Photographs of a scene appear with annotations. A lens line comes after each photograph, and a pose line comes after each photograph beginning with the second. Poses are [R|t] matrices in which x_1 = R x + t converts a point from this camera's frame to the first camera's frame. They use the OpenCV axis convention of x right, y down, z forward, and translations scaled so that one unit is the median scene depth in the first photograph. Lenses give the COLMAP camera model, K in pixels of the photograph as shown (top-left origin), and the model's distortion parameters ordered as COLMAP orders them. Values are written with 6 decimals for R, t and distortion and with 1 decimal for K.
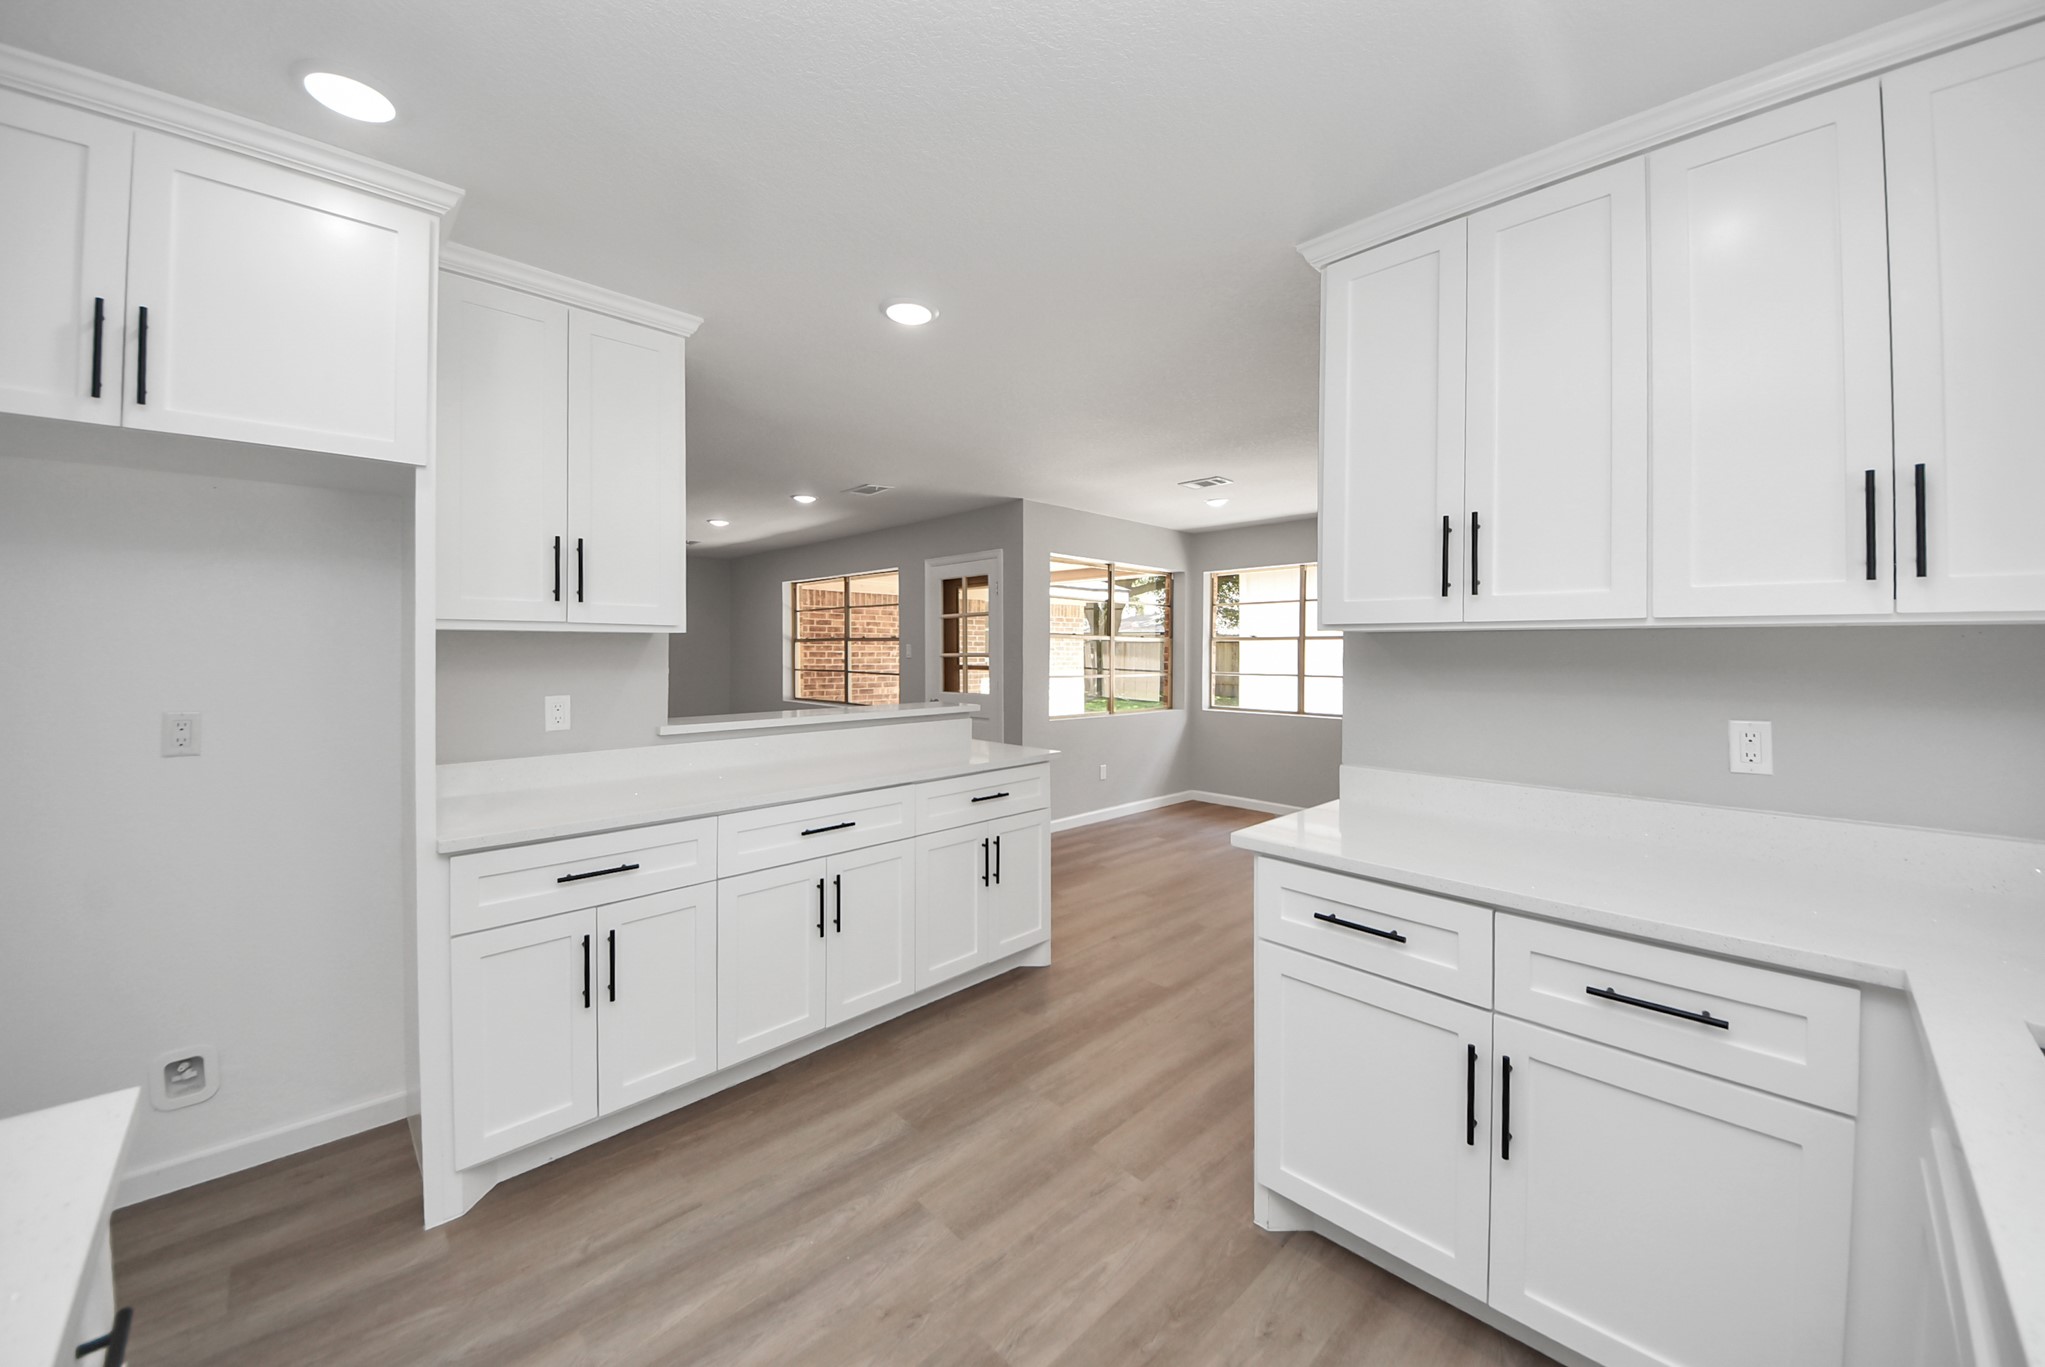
lens RADIAL K [[753.7, 0, 1028.4], [0, 753.7, 646.6], [0, 0, 1]] dist [0.053860, -0.030410]
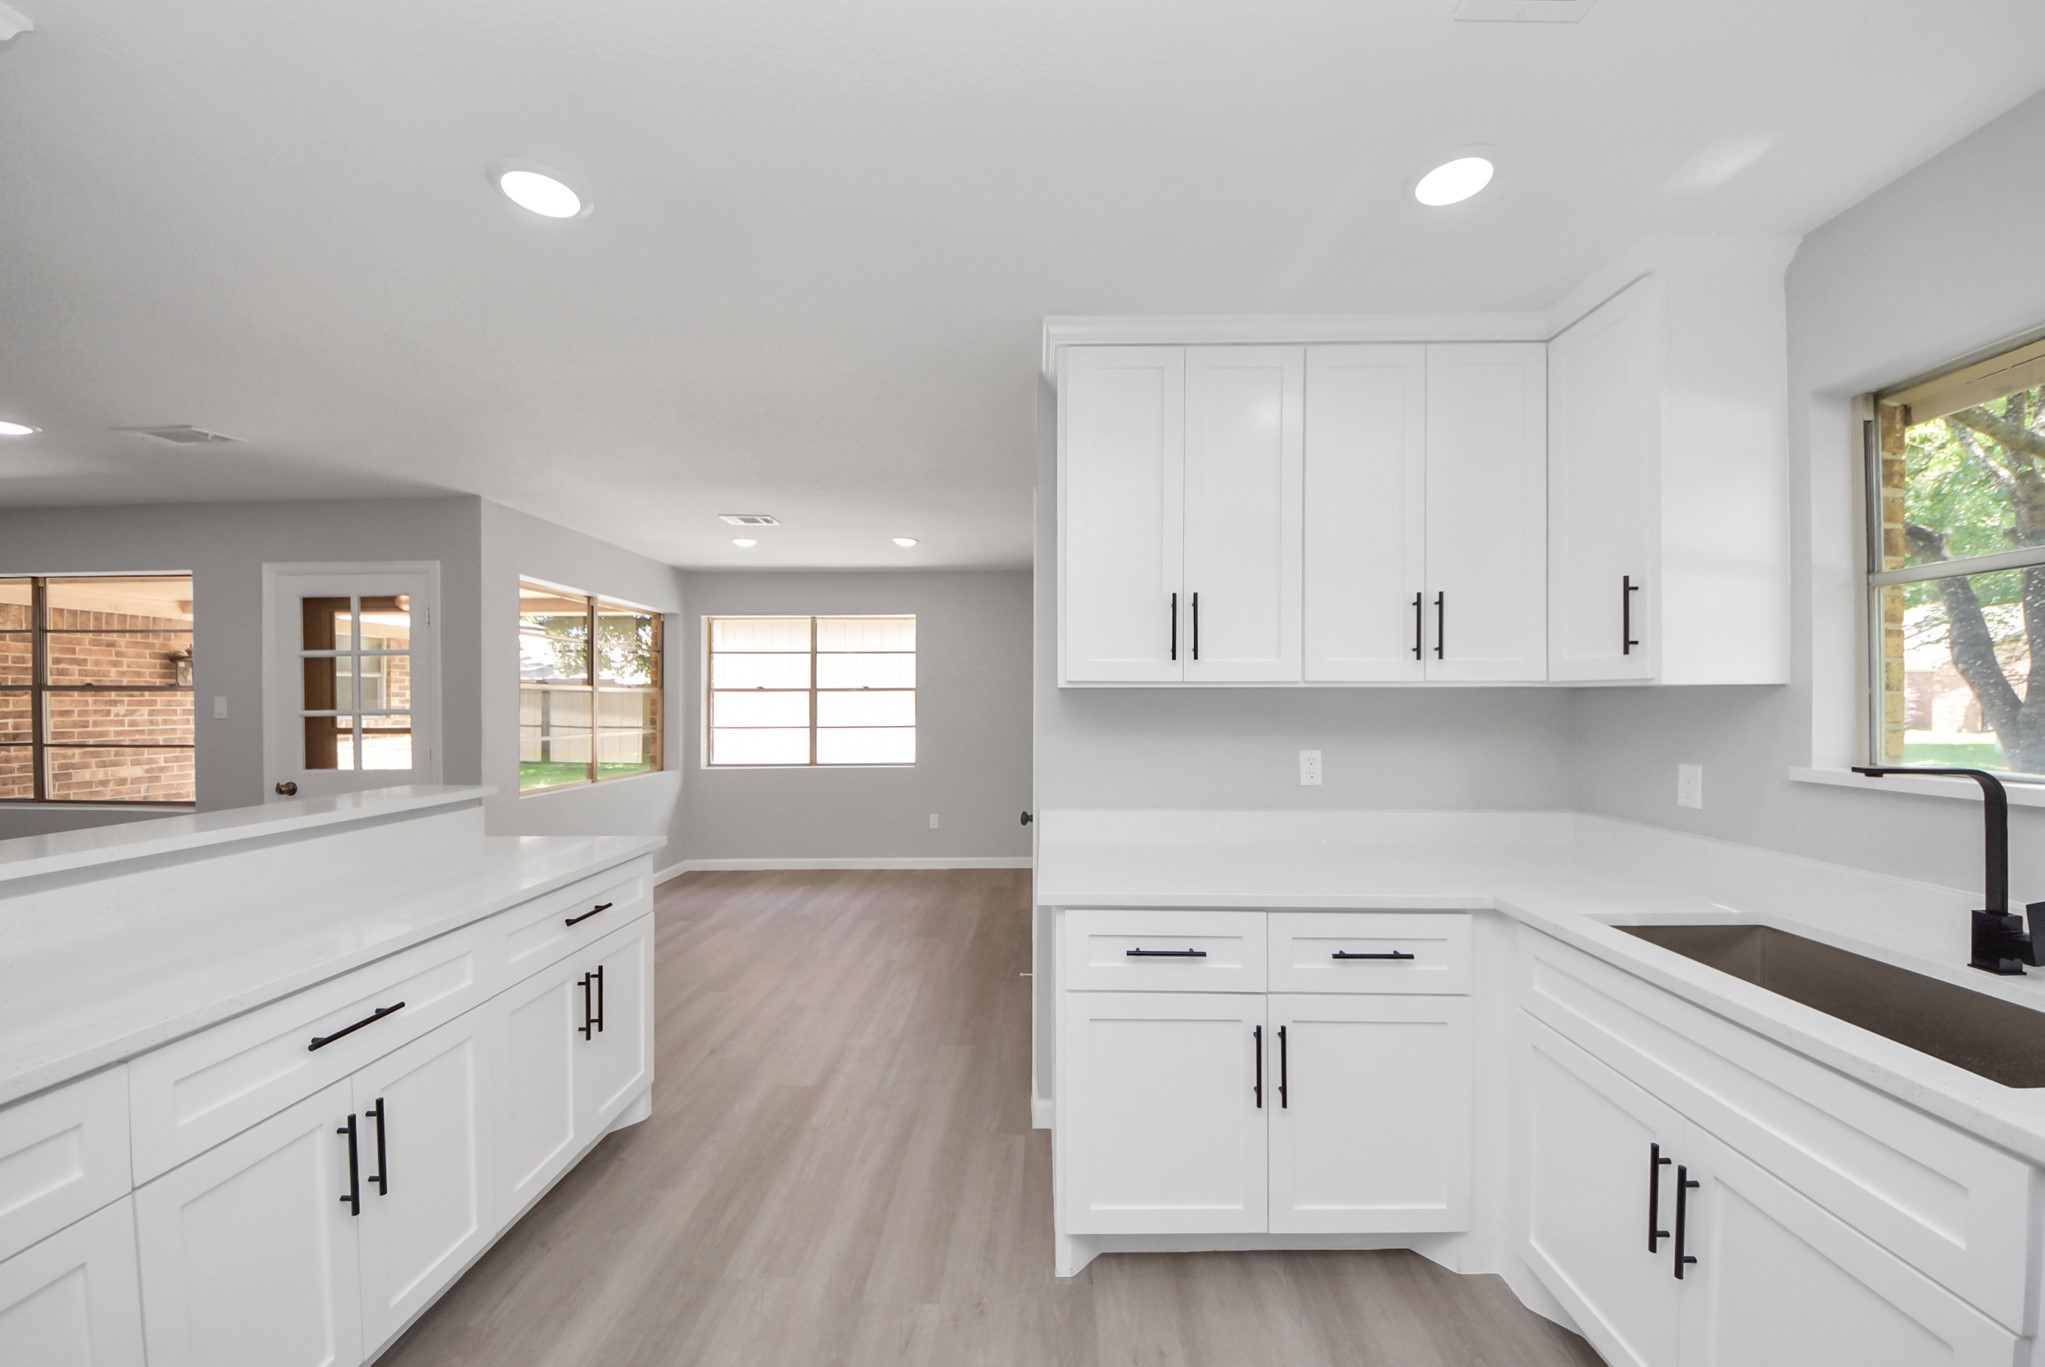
lens RADIAL K [[743.6, 0, 1041.2], [0, 743.6, 696.1], [0, 0, 1]] dist [0.047590, -0.028865]
pose [[0.705541, -0.001847, 0.708667, -0.131873], [0.002006, 0.999998, 0.000609, -0.002976], [-0.708667, 0.000992, 0.705543, 0.099989]]
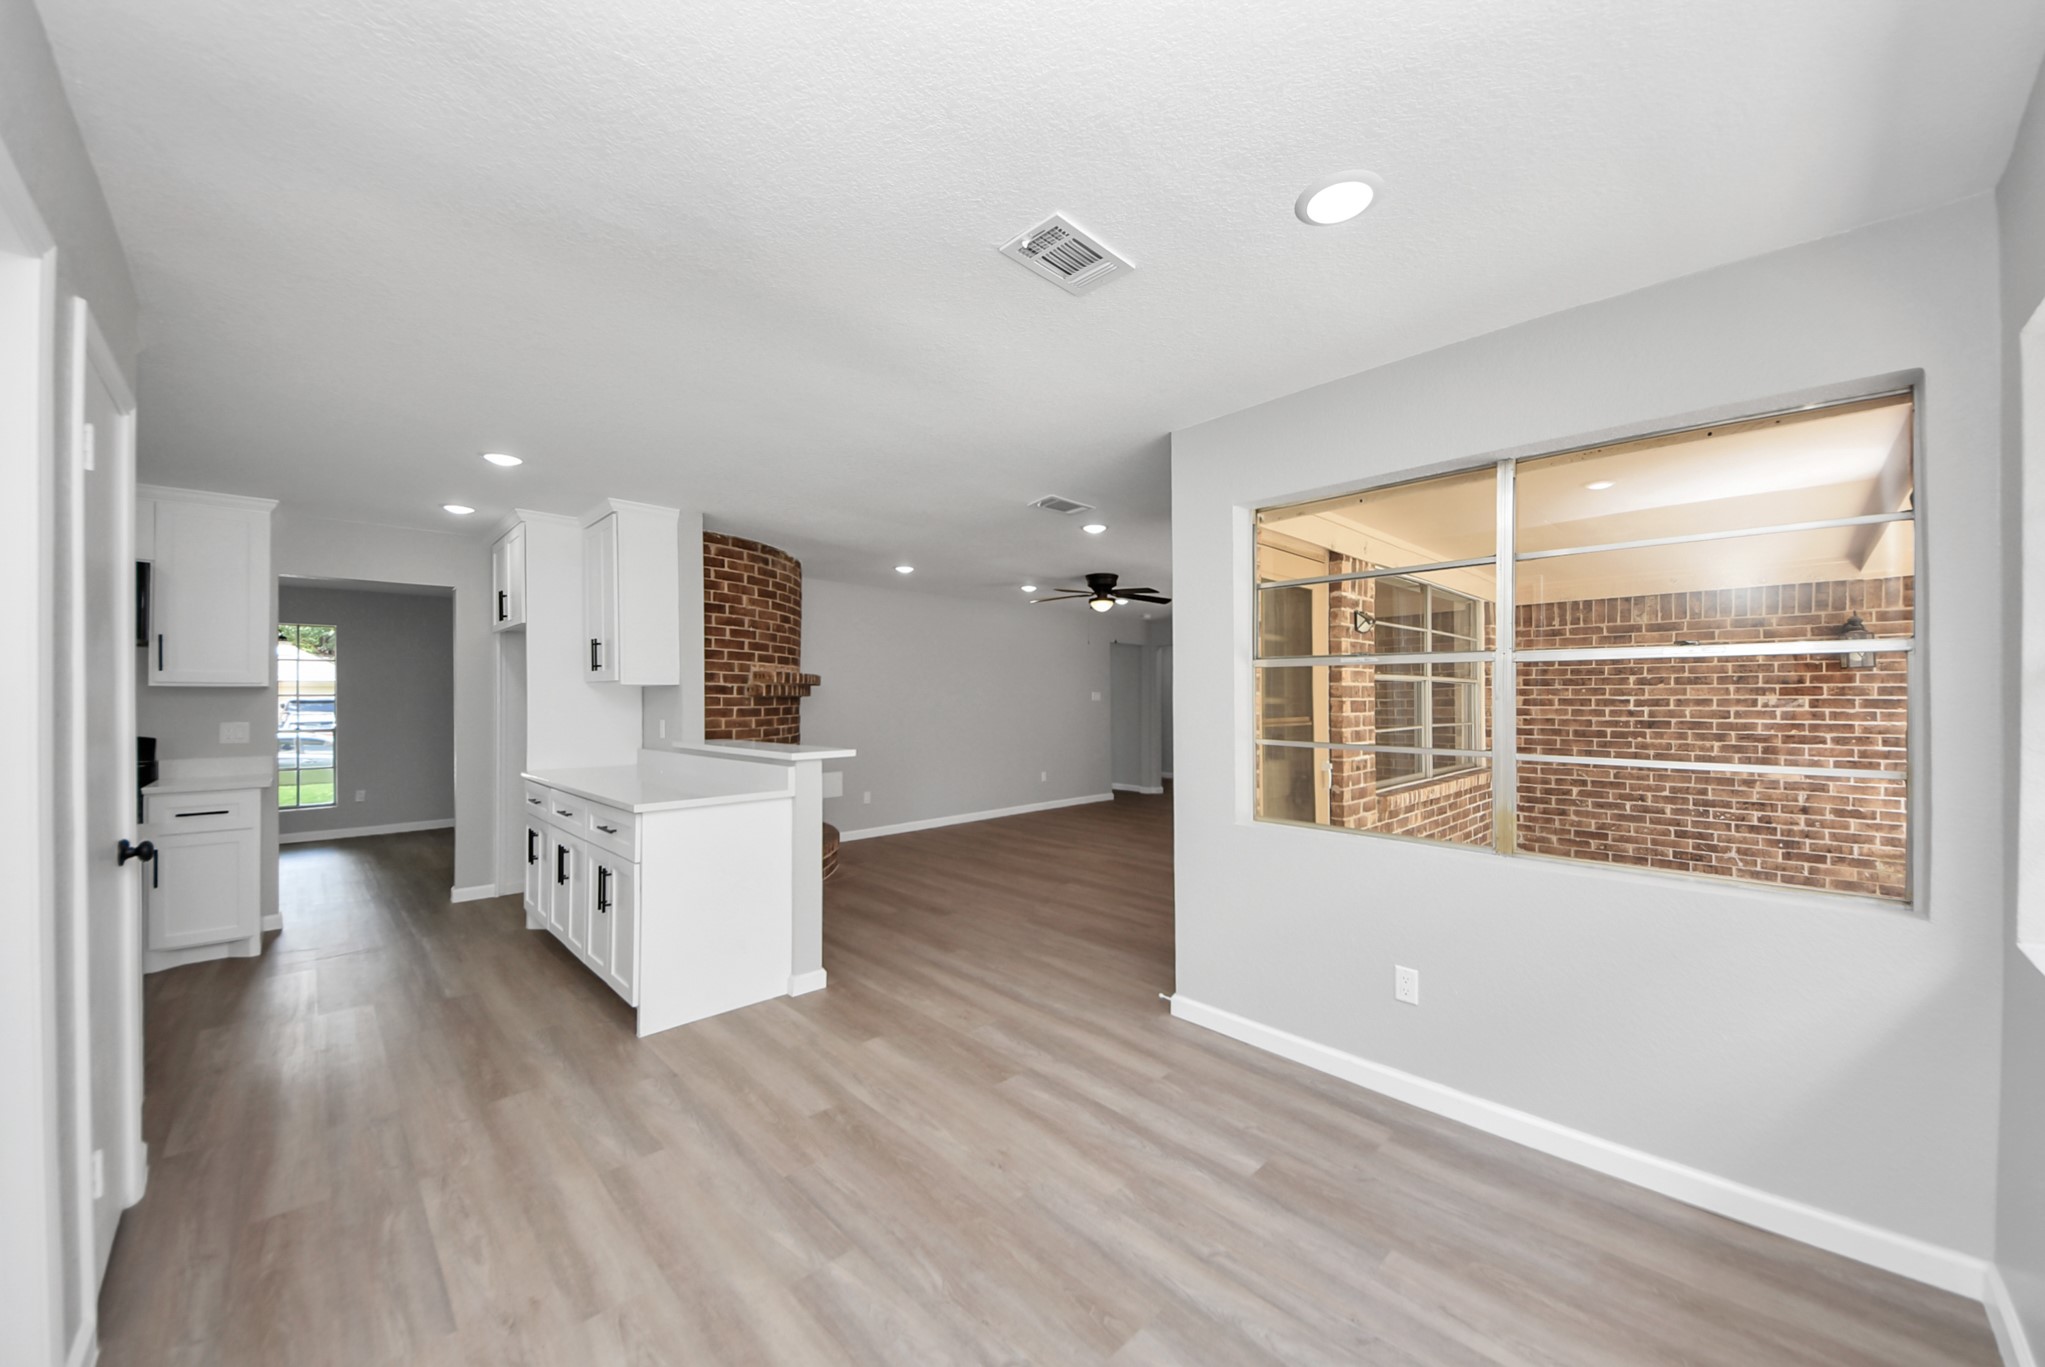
lens RADIAL K [[743.6, 0, 1041.2], [0, 743.6, 696.1], [0, 0, 1]] dist [0.047590, -0.028865]
pose [[0.009751, -0.003893, -0.999945, 0.525156], [0.004489, 0.999983, -0.003849, 0.009183], [0.999942, -0.004451, 0.009768, 0.825488]]
